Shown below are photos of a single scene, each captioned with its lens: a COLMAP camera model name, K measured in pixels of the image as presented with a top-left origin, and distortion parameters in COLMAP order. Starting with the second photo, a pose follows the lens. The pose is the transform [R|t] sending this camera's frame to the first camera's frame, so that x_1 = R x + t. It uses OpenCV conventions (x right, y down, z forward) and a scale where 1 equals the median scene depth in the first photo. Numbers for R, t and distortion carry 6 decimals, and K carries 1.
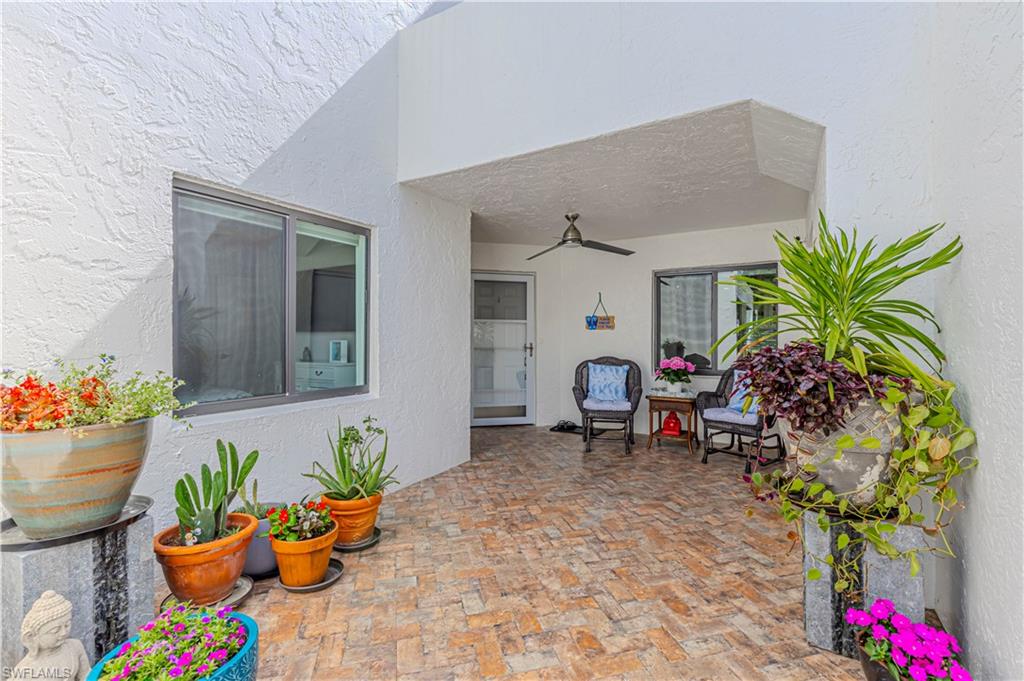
lens RADIAL K [[456.8, 0, 515.0], [0, 456.8, 337.5], [0, 0, 1]] dist [0.003539, -0.000355]
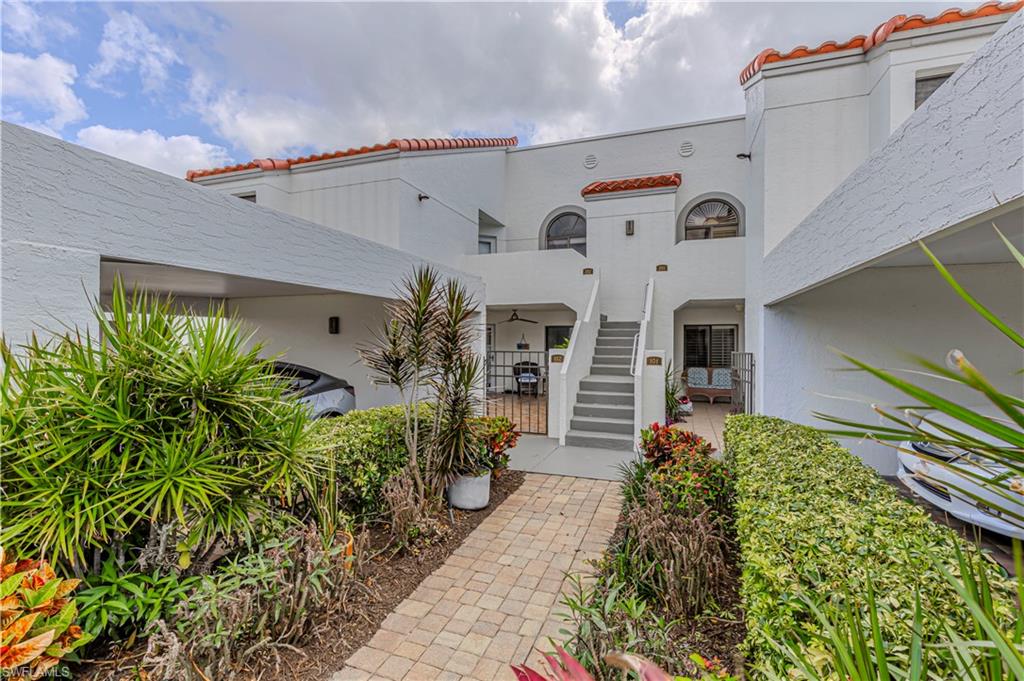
lens RADIAL K [[456.8, 0, 511.8], [0, 456.8, 340.4], [0, 0, 1]] dist [0.003539, -0.000355]
pose [[0.981406, 0.003889, 0.191906, -0.398266], [-0.004705, 0.999982, 0.003794, -0.090663], [-0.191888, -0.004626, 0.981406, -1.598749]]
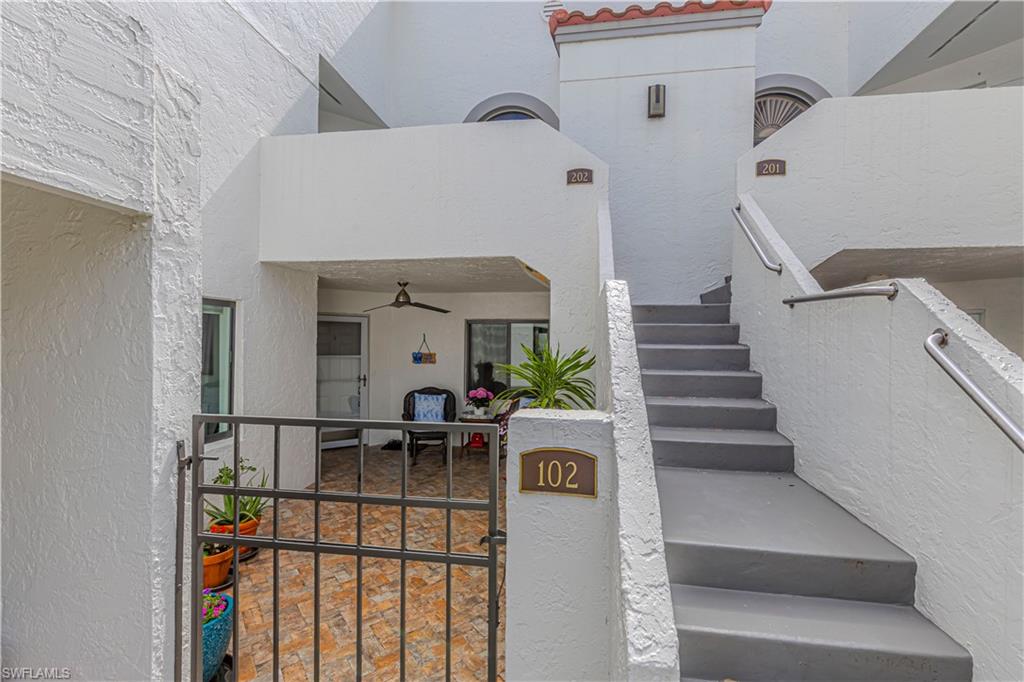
lens RADIAL K [[456.8, 0, 516.2], [0, 456.8, 343.3], [0, 0, 1]] dist [0.003539, -0.000355]
pose [[0.926239, 0.006360, 0.376884, -0.061653], [-0.008804, 0.999950, 0.004761, -0.102712], [-0.376835, -0.007727, 0.926248, -0.298931]]
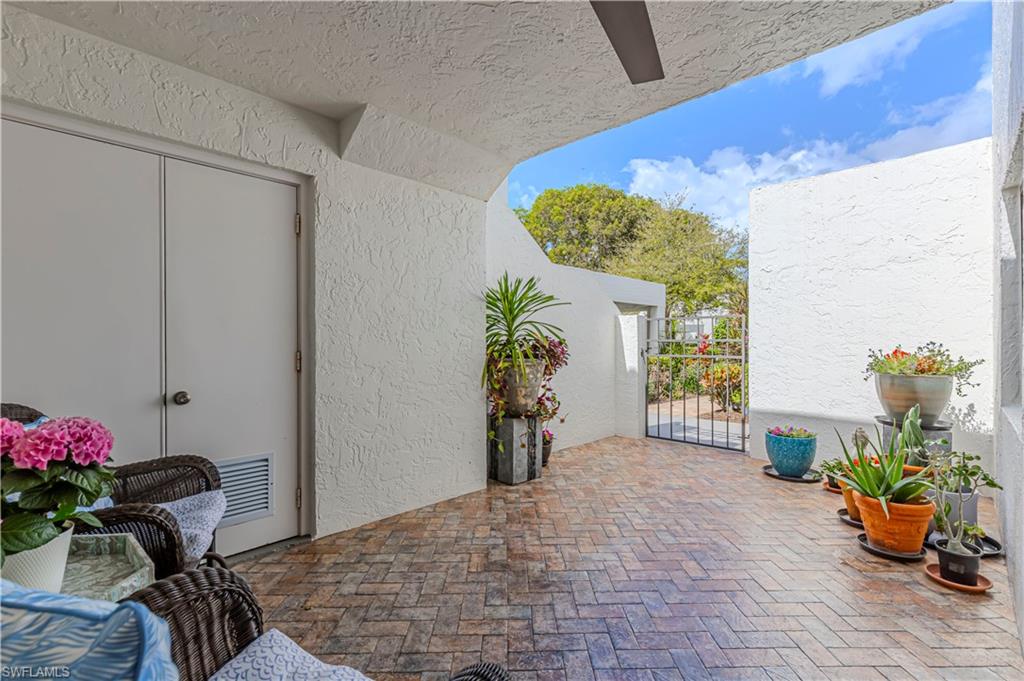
lens RADIAL K [[456.8, 0, 511.8], [0, 456.8, 341.5], [0, 0, 1]] dist [0.003539, -0.000355]
pose [[-0.971670, 0.002959, 0.236321, 0.101720], [0.001958, 0.999988, -0.004469, 0.015597], [-0.236332, -0.003880, -0.971665, 1.212365]]
